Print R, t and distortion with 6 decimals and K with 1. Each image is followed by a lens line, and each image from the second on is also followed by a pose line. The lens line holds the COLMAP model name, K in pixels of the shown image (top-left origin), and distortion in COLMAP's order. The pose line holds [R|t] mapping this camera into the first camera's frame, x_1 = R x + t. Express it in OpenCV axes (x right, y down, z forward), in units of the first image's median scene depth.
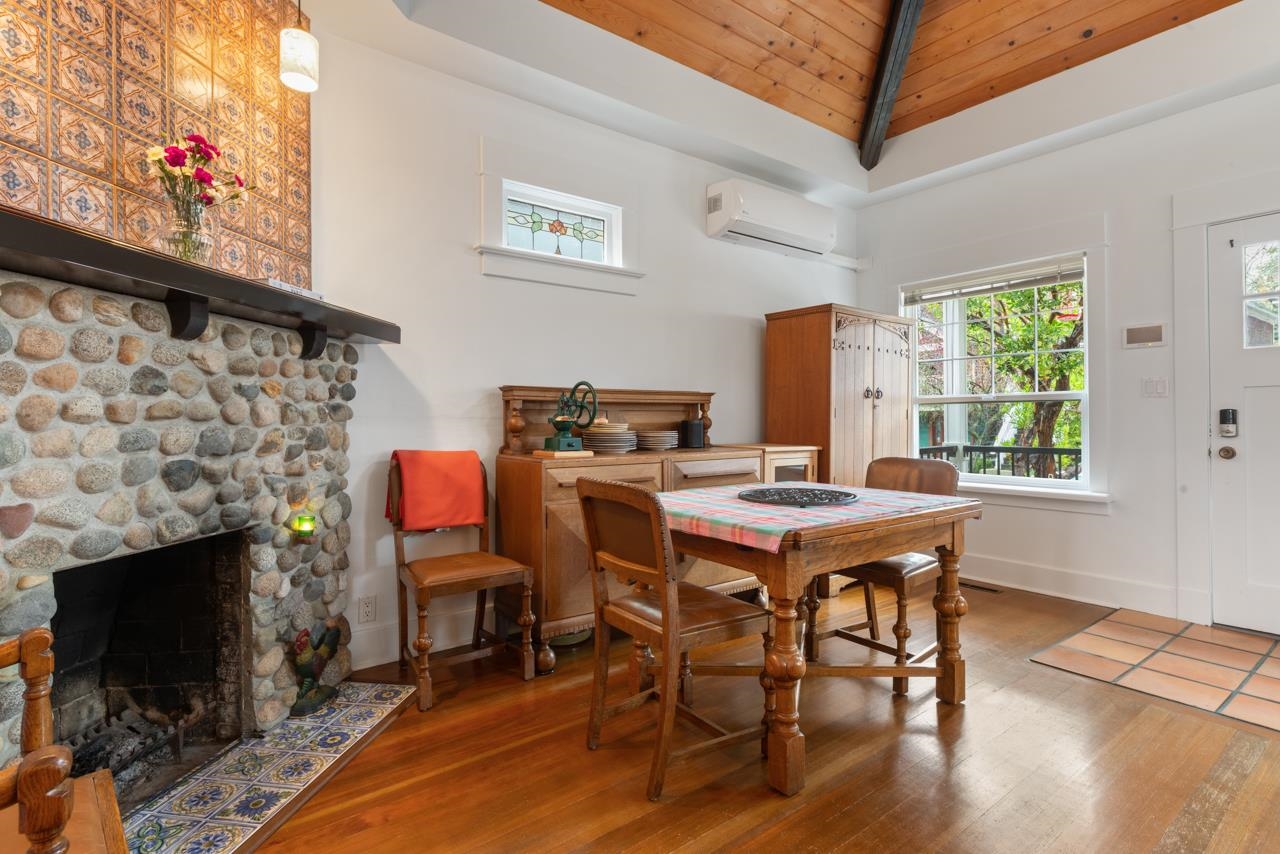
lens RADIAL K [[609.6, 0, 650.8], [0, 609.6, 418.4], [0, 0, 1]] dist [0.001515, 0.000157]
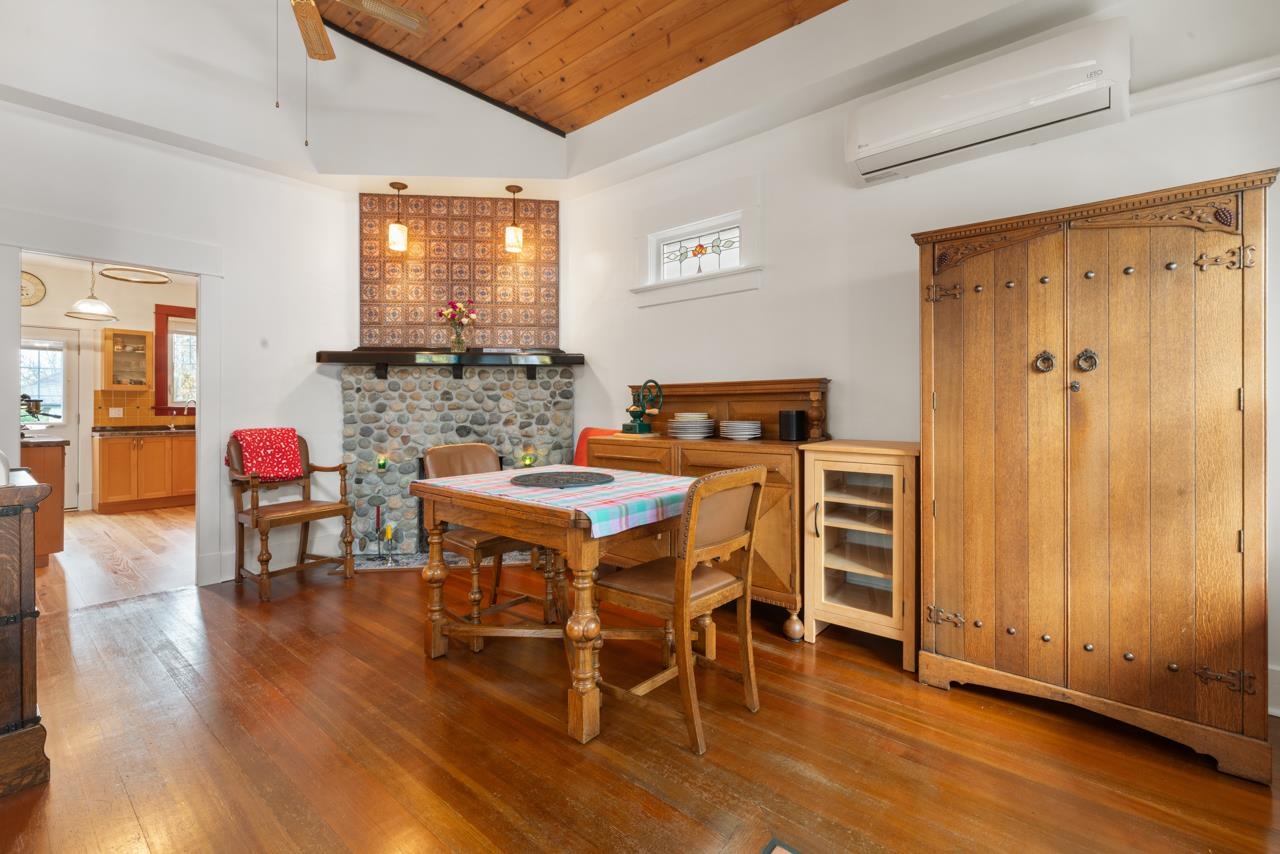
lens RADIAL K [[559.7, 0, 633.4], [0, 559.7, 407.6], [0, 0, 1]] dist [-0.000825, -0.000351]
pose [[0.215556, 0.001236, -0.976491, 1.015009], [0.003682, 0.999991, 0.002079, -0.005396], [0.976485, -0.004043, 0.215549, 0.710704]]
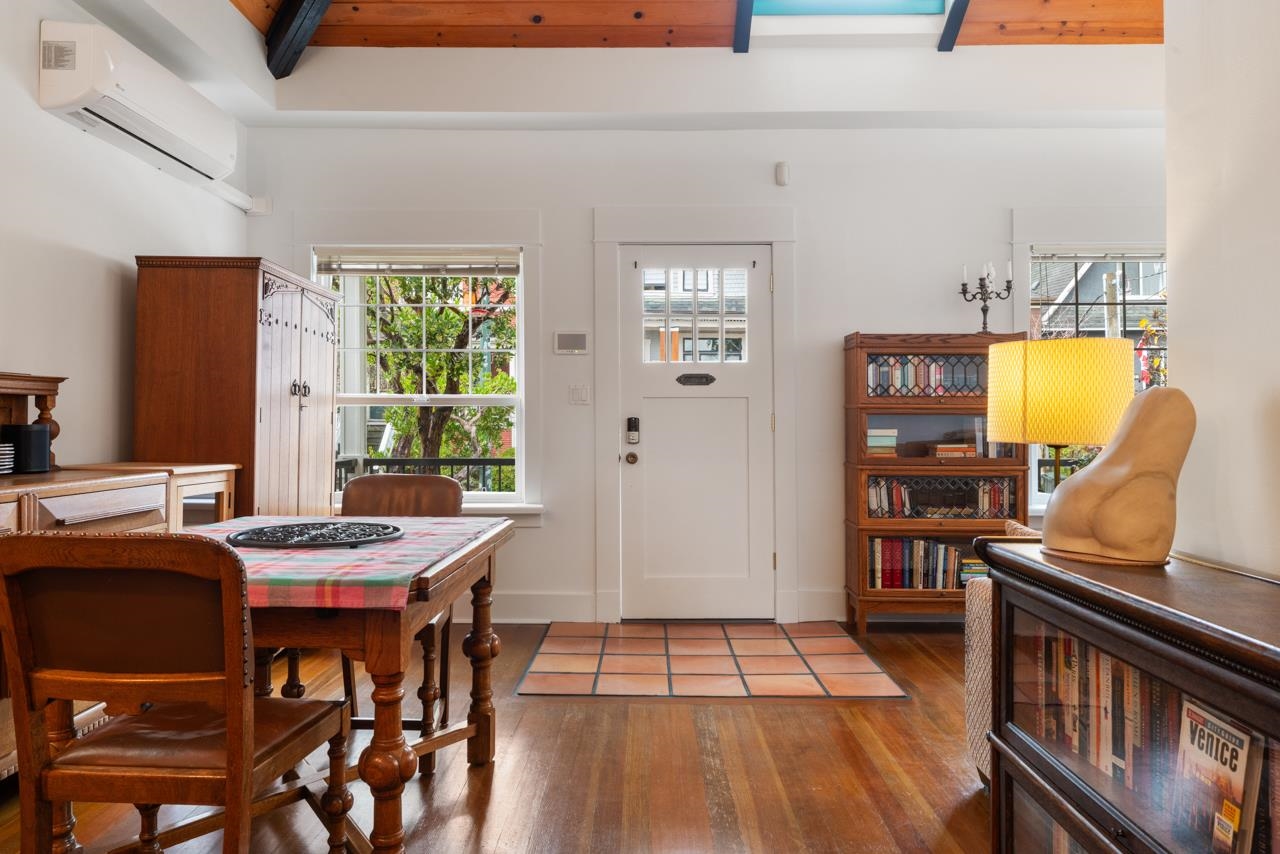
lens RADIAL K [[835.4, 0, 625.8], [0, 835.4, 413.0], [0, 0, 1]] dist [0.006543, -0.020199]
pose [[0.622032, 0.017461, 0.782797, -0.231140], [-0.007646, 0.999839, -0.016226, 0.000881], [-0.782954, 0.004108, 0.622065, 0.099970]]
